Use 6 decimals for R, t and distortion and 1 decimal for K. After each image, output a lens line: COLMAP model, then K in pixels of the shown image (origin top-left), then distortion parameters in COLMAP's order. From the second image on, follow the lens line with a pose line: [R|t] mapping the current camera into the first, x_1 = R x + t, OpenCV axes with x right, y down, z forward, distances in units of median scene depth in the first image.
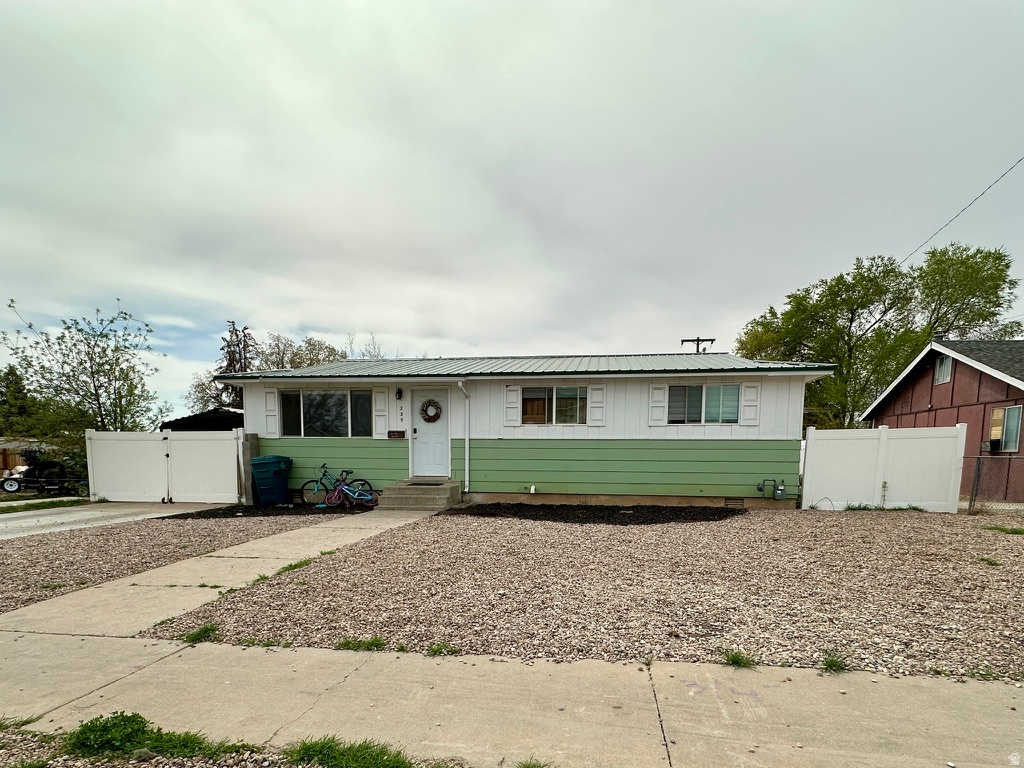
lens RADIAL K [[438.2, 0, 514.6], [0, 438.2, 388.5], [0, 0, 1]] dist [0.007556, 0.000230]
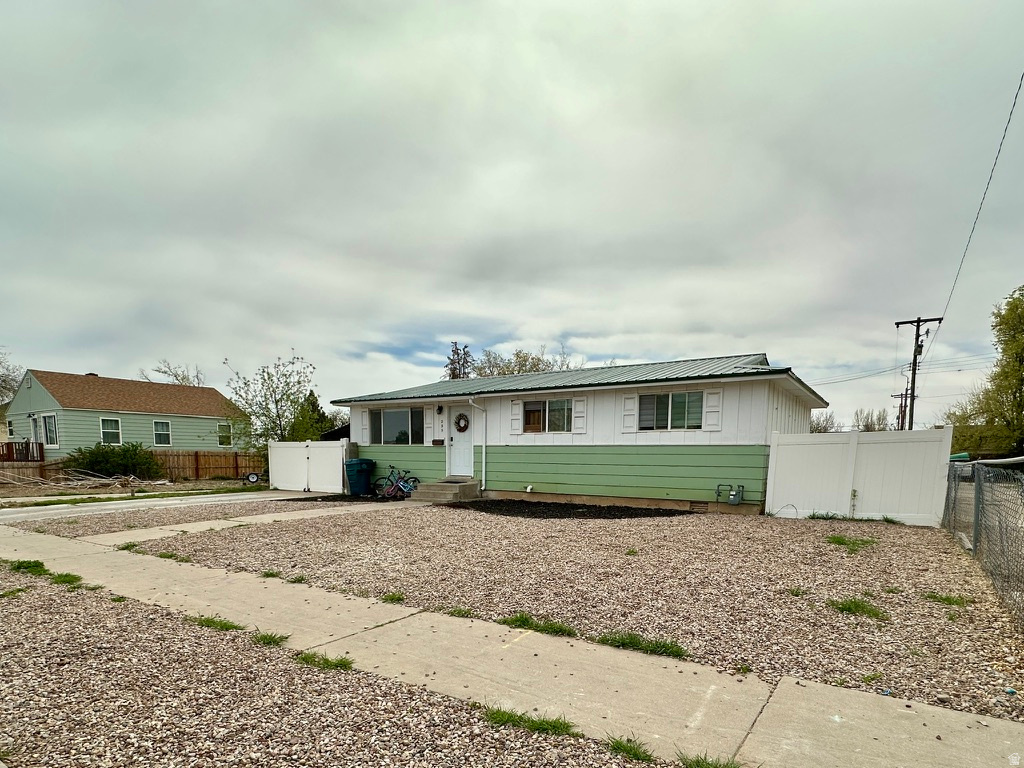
lens RADIAL K [[407.0, 0, 511.9], [0, 407.0, 380.9], [0, 0, 1]] dist [0.009162, 0.000180]
pose [[0.942921, -0.057670, -0.327985, 0.352468], [0.044269, 0.997857, -0.048186, -0.006466], [0.330061, 0.030916, 0.943453, -0.048448]]
